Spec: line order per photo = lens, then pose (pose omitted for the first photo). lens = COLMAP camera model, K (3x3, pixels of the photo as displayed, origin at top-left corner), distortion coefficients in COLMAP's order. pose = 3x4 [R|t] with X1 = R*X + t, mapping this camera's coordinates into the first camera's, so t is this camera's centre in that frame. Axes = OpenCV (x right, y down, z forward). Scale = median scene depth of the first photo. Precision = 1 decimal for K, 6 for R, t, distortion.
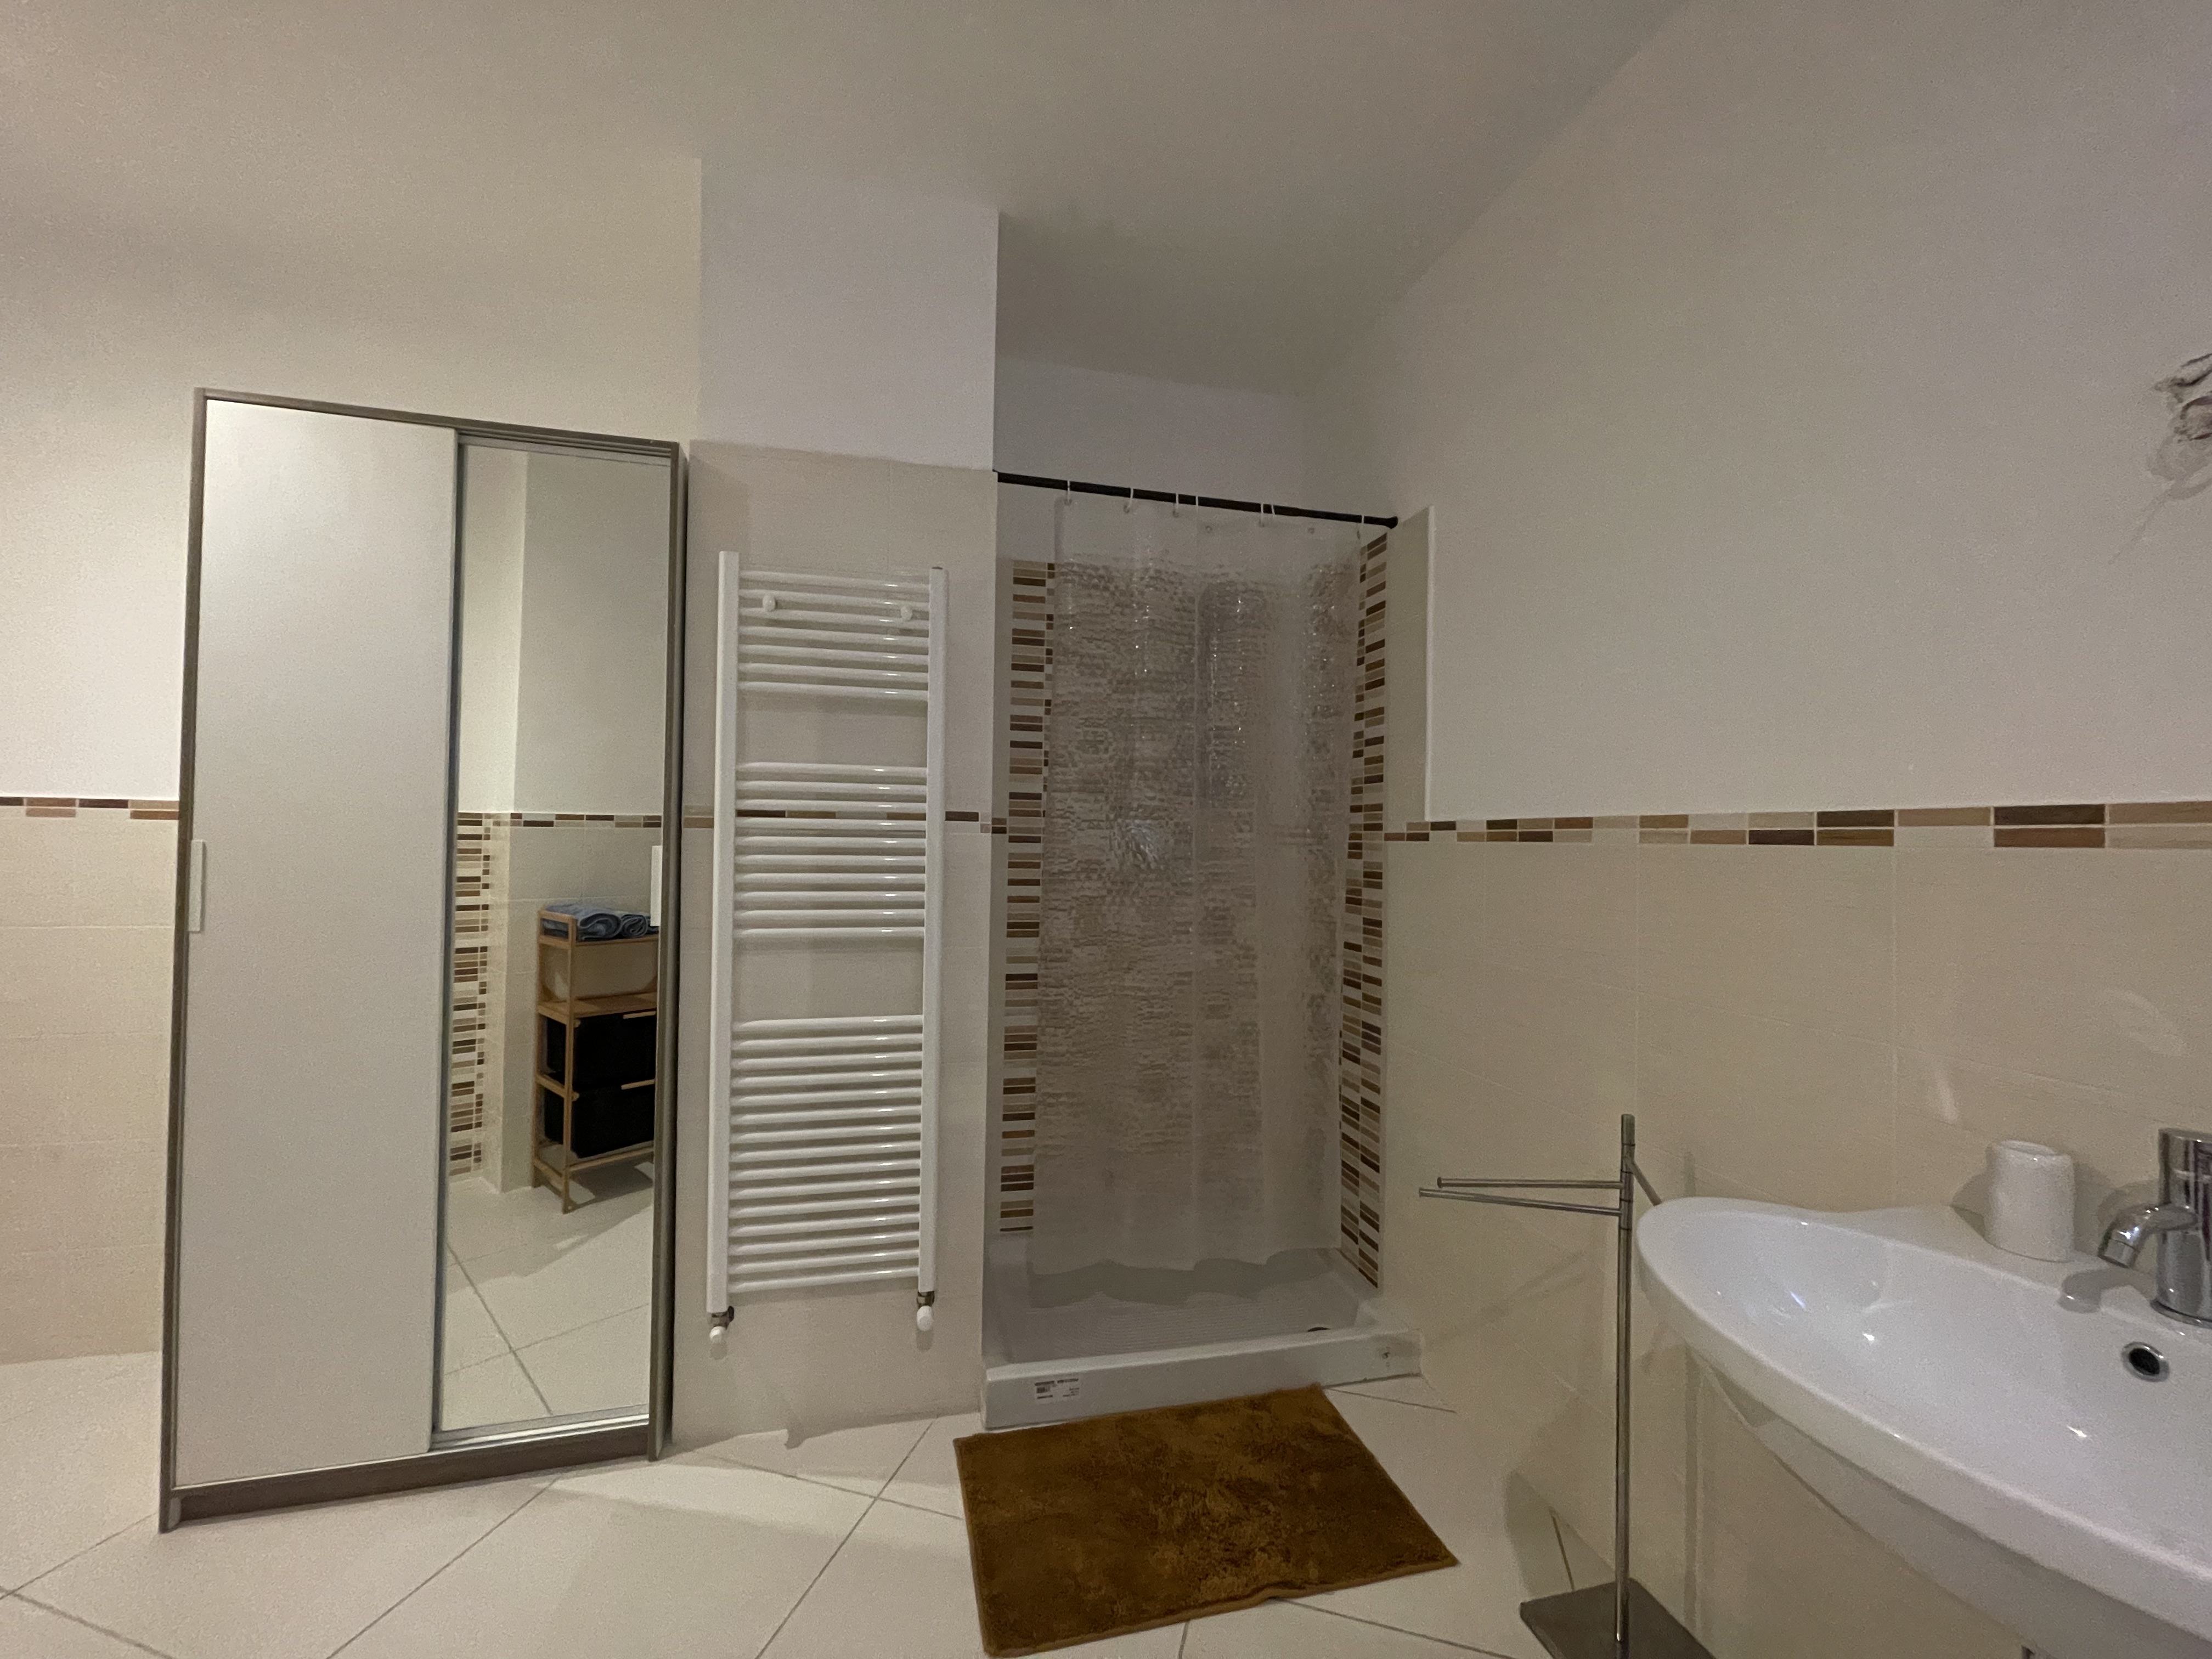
lens RADIAL K [[900.1, 0, 1106.0], [0, 900.1, 829.5], [0, 0, 1]] dist [-0.000571, -0.000101]
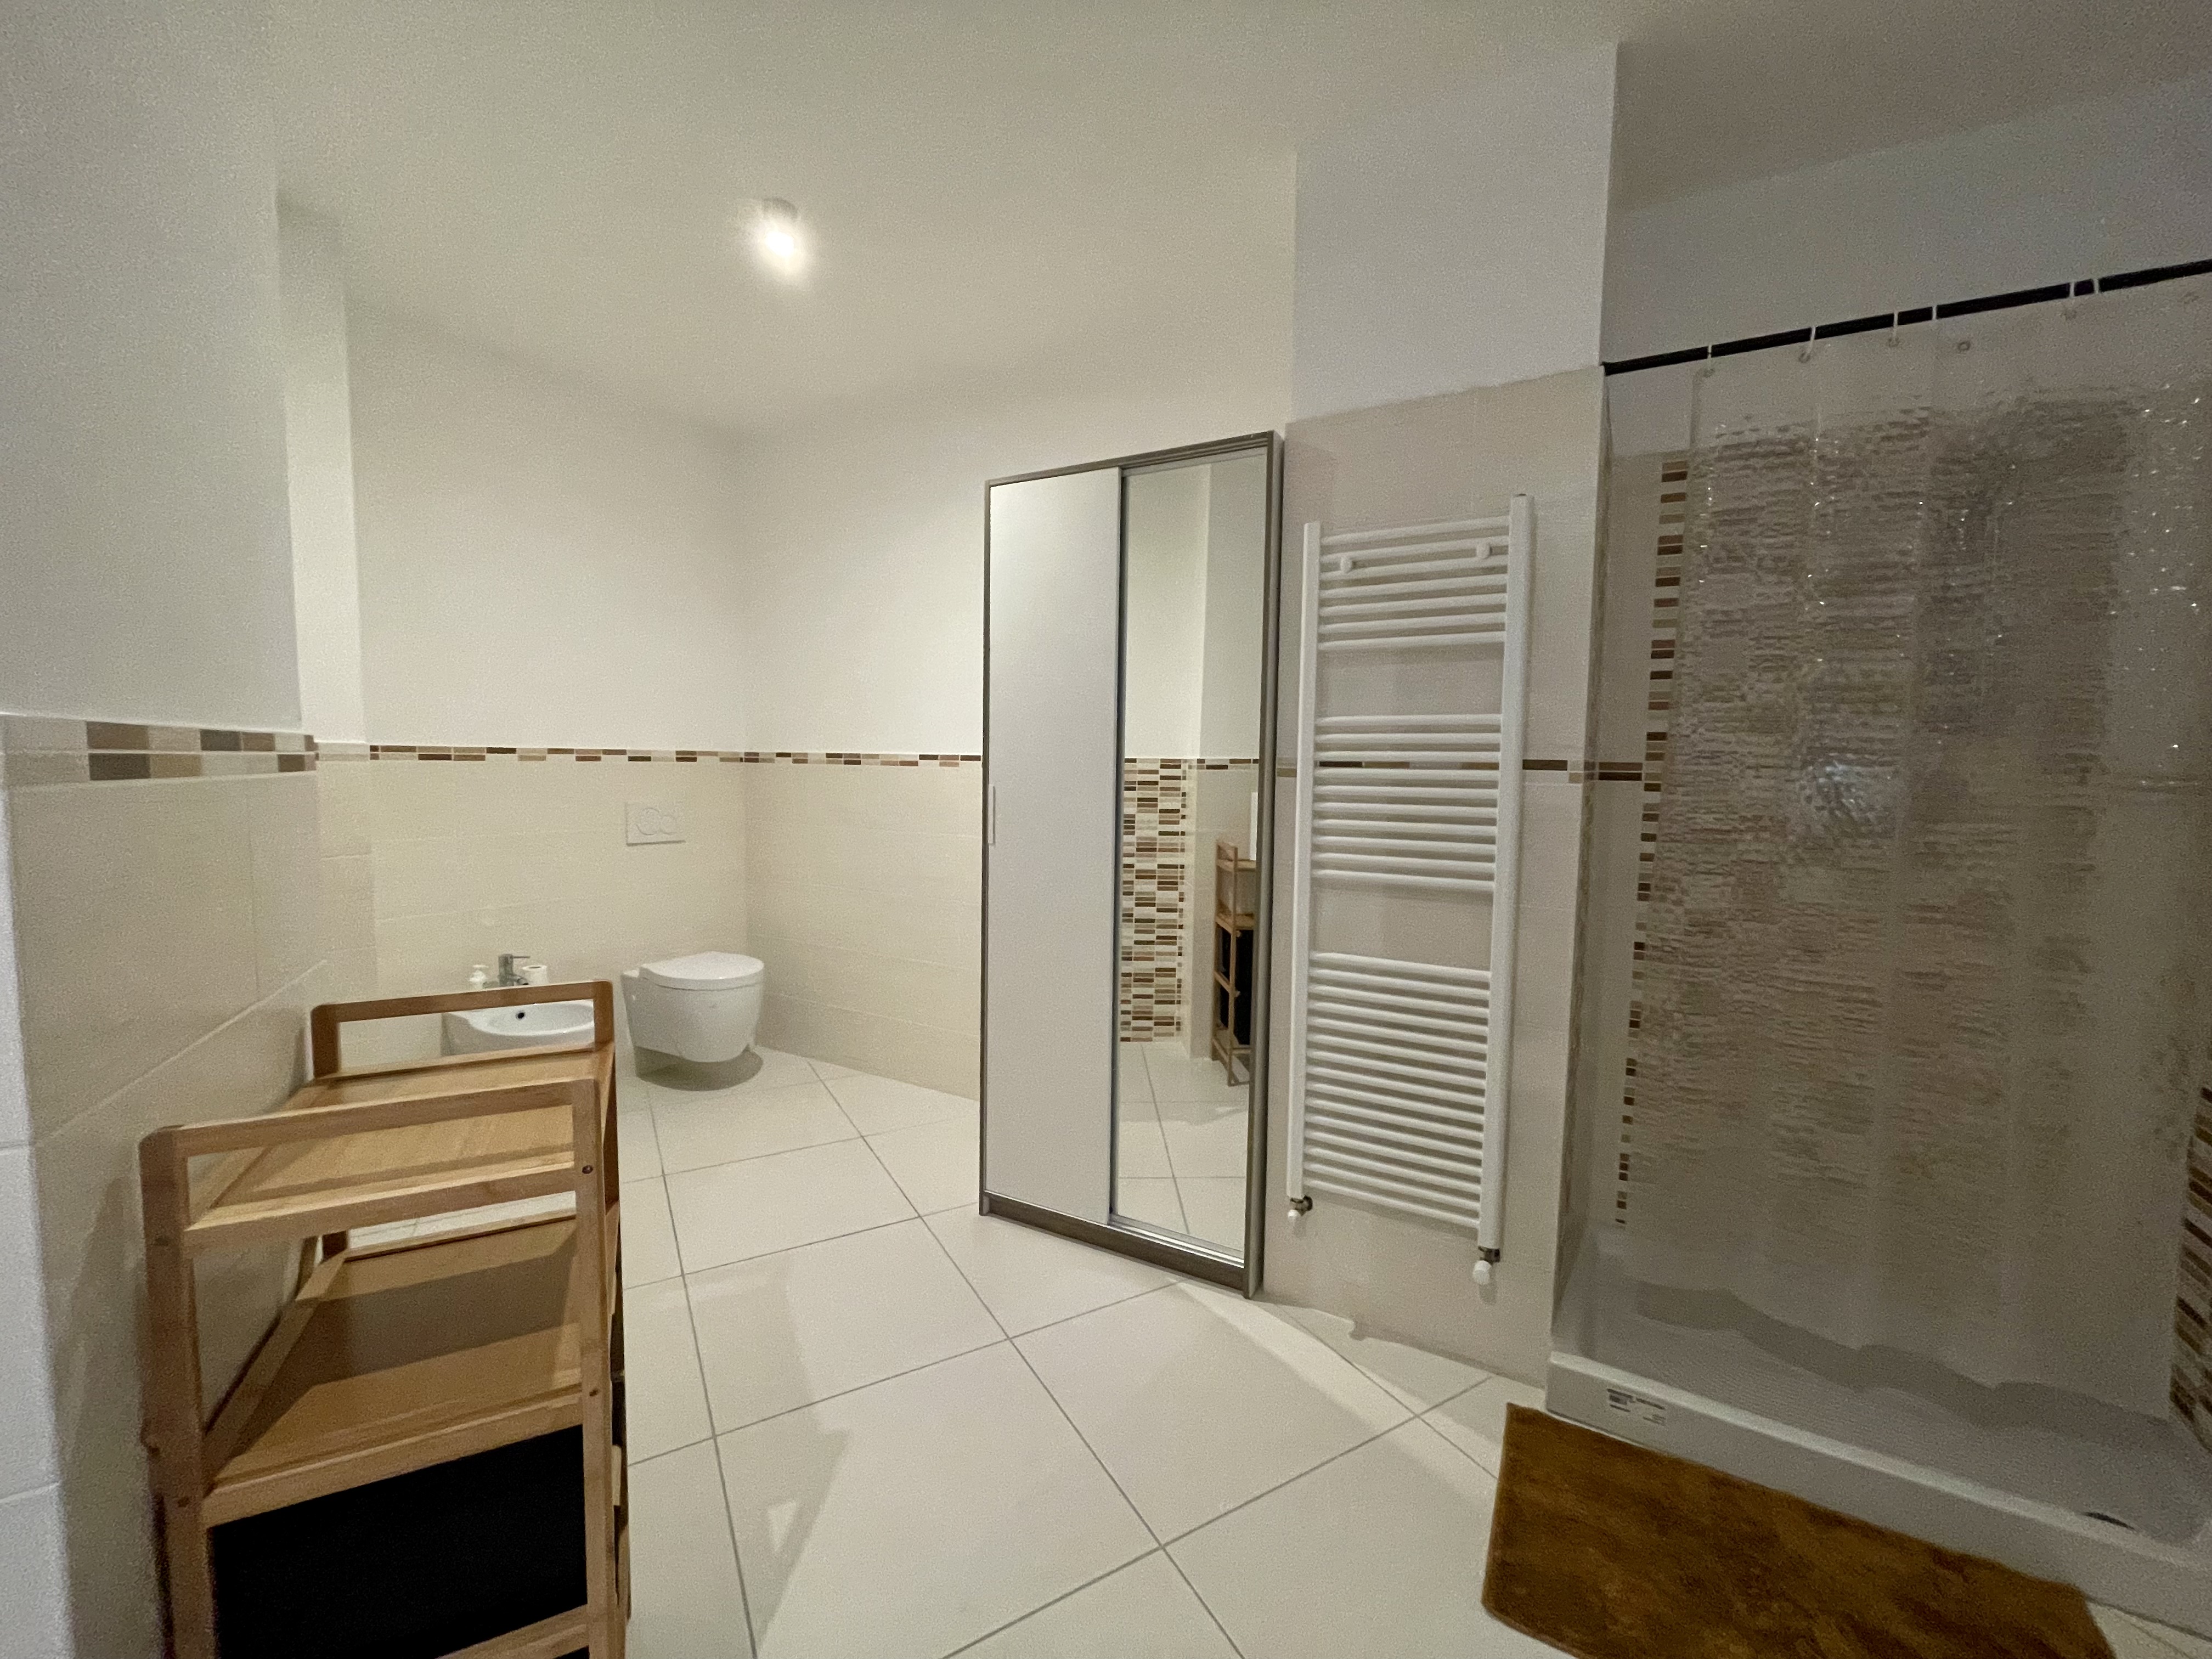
lens RADIAL K [[900.1, 0, 1106.0], [0, 900.1, 829.5], [0, 0, 1]] dist [-0.000571, -0.000101]
pose [[0.724231, 0.046815, -0.687967, 0.155699], [0.005392, 0.997278, 0.073539, -0.019761], [0.689537, -0.056968, 0.722007, 0.024461]]
